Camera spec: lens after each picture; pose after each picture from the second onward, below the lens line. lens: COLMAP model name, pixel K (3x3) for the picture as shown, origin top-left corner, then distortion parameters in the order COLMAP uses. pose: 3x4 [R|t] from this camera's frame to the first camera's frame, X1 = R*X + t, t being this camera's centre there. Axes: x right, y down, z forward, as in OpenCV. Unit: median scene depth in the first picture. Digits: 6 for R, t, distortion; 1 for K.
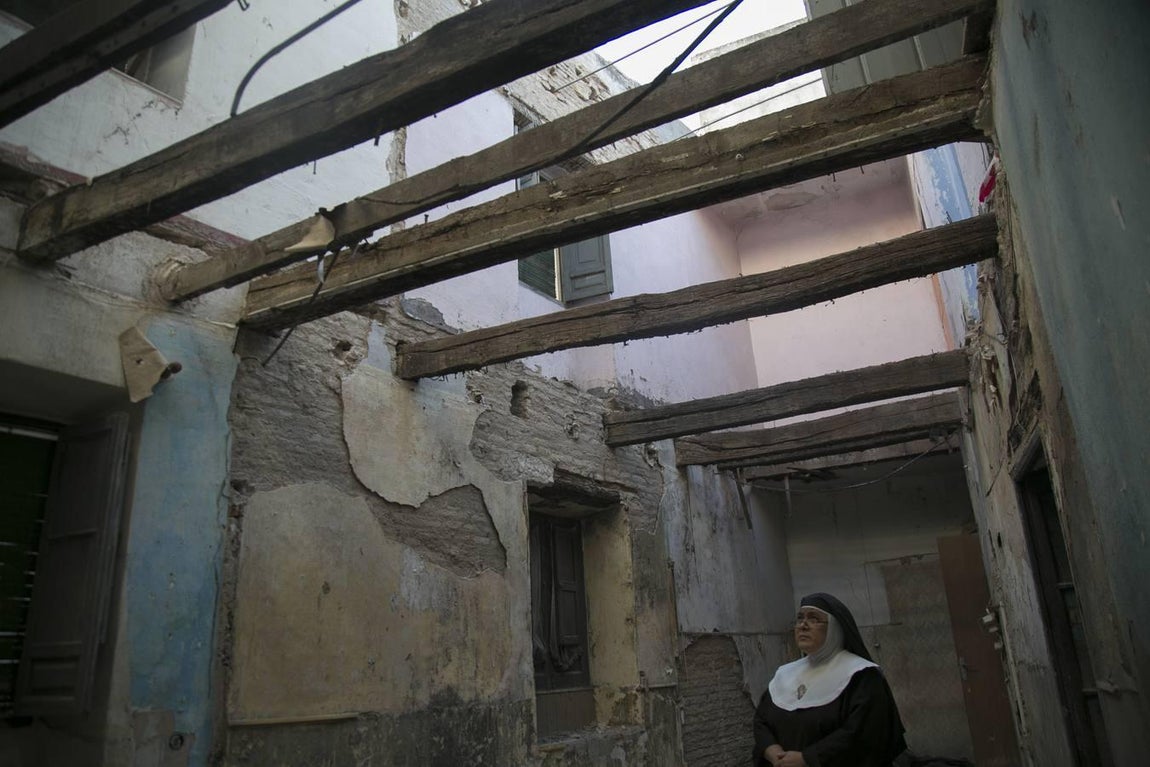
lens RADIAL K [[787.2, 0, 574.1], [0, 787.2, 396.0], [0, 0, 1]] dist [-0.113141, 0.058396]
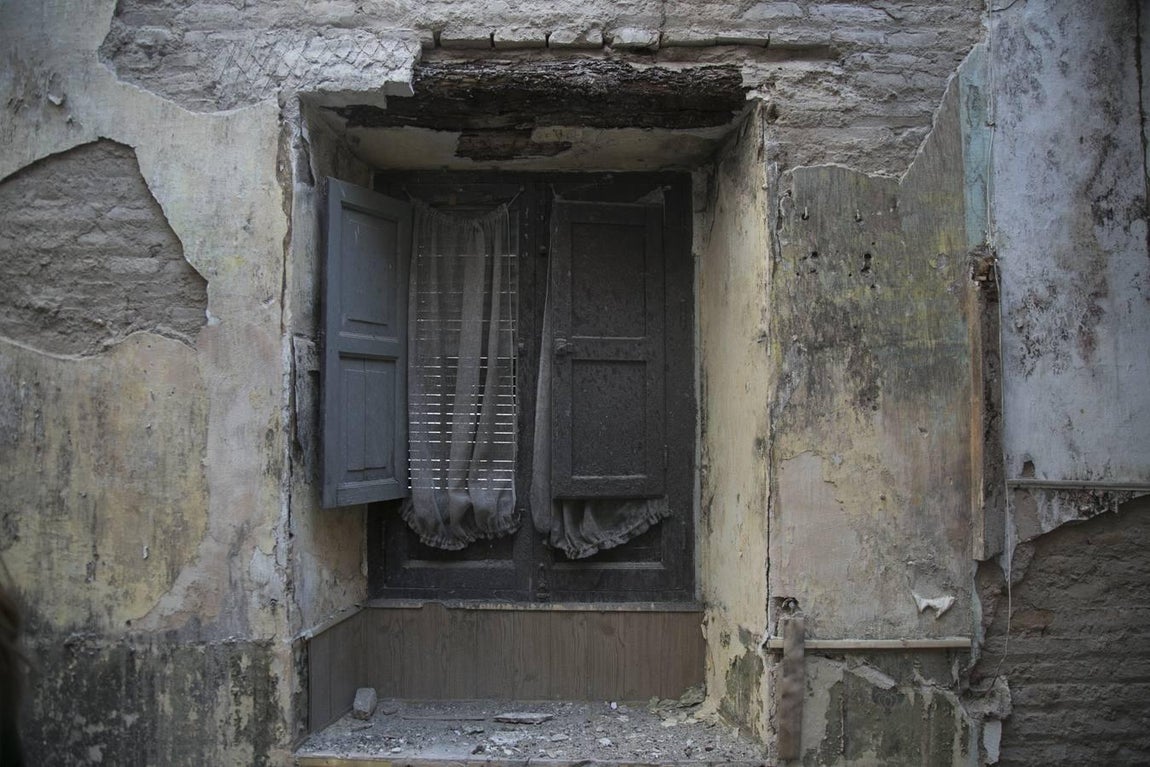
lens RADIAL K [[787.2, 0, 574.1], [0, 787.2, 396.0], [0, 0, 1]] dist [-0.113141, 0.058396]
pose [[0.606029, 0.017564, -0.795249, 0.339644], [0.229019, 0.953570, 0.195587, 0.216475], [0.761761, -0.300658, 0.573869, 0.885974]]
